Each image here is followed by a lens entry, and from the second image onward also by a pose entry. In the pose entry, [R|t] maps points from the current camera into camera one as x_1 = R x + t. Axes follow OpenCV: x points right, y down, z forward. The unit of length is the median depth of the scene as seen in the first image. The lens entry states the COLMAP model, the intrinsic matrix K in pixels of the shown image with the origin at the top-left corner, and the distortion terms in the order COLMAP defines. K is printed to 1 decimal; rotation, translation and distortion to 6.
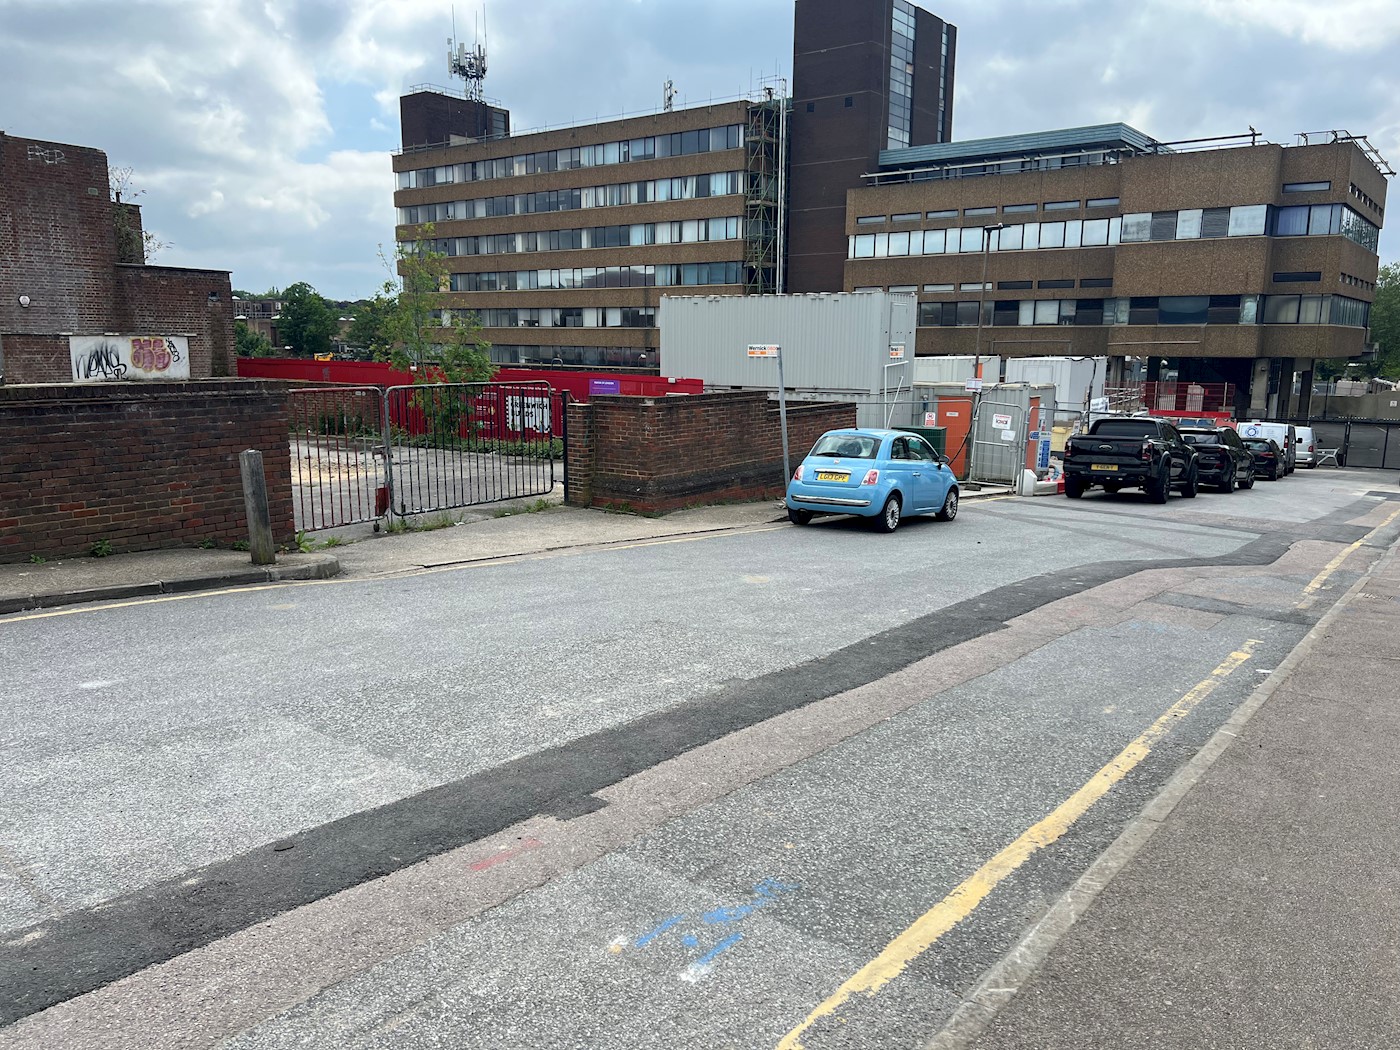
lens RADIAL K [[1041.6, 0, 693.2], [0, 1041.6, 524.7], [0, 0, 1]] dist [0.048319, -0.031162]
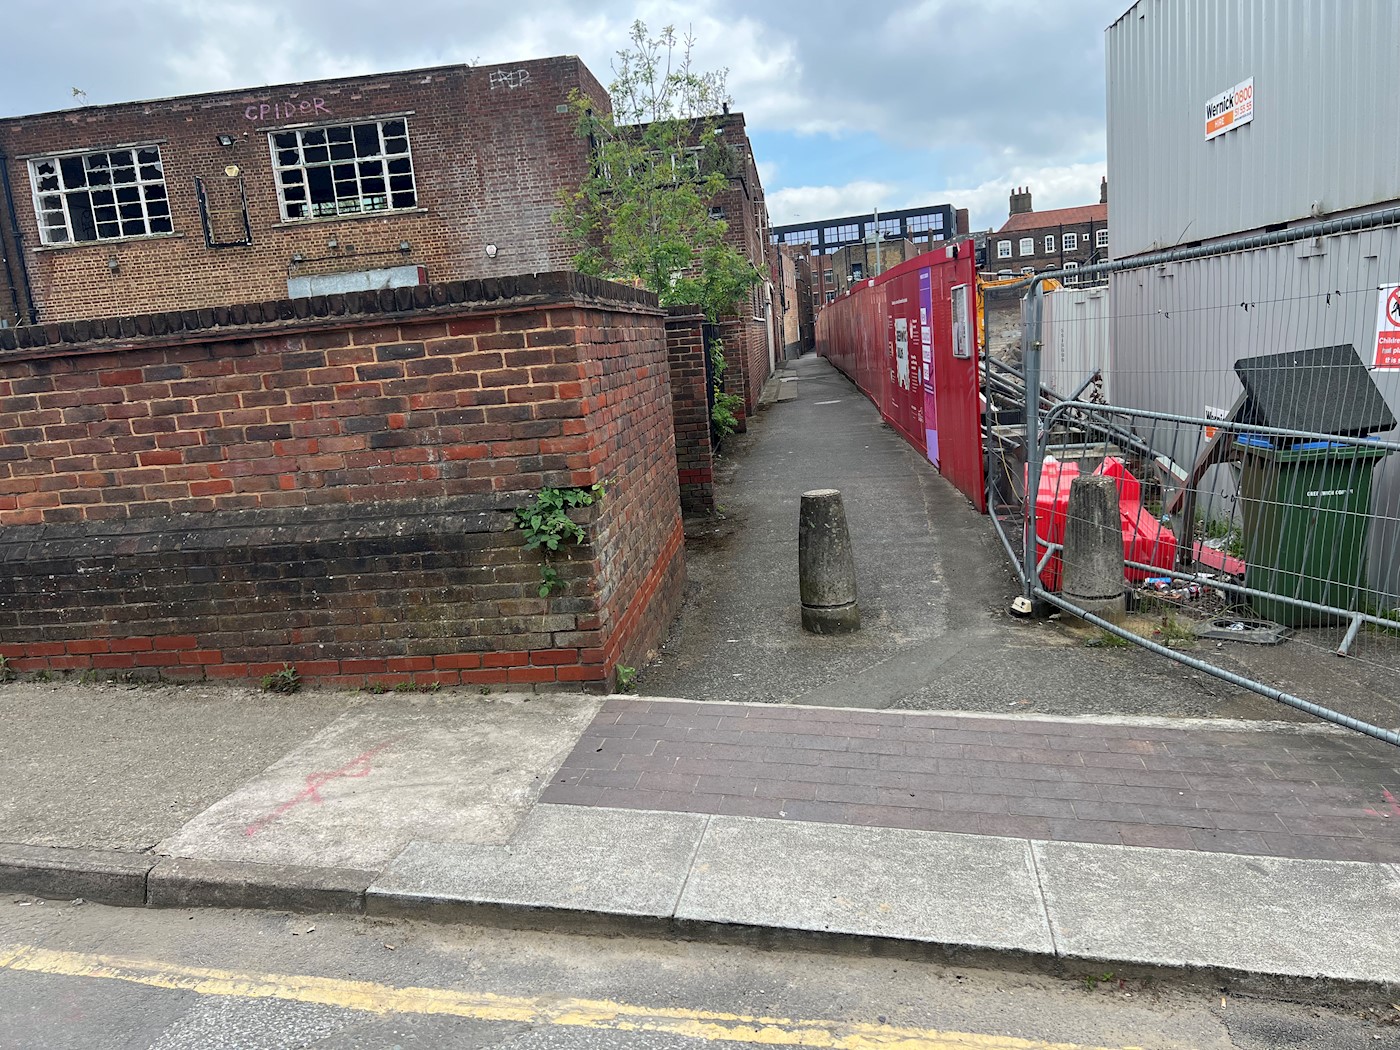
lens RADIAL K [[1041.6, 0, 693.2], [0, 1041.6, 524.7], [0, 0, 1]] dist [0.048319, -0.031162]
pose [[0.458775, 0.112356, -0.881420, 0.275997], [-0.063803, 0.993578, 0.093444, -0.071215], [0.886259, 0.013367, 0.462997, 0.738019]]
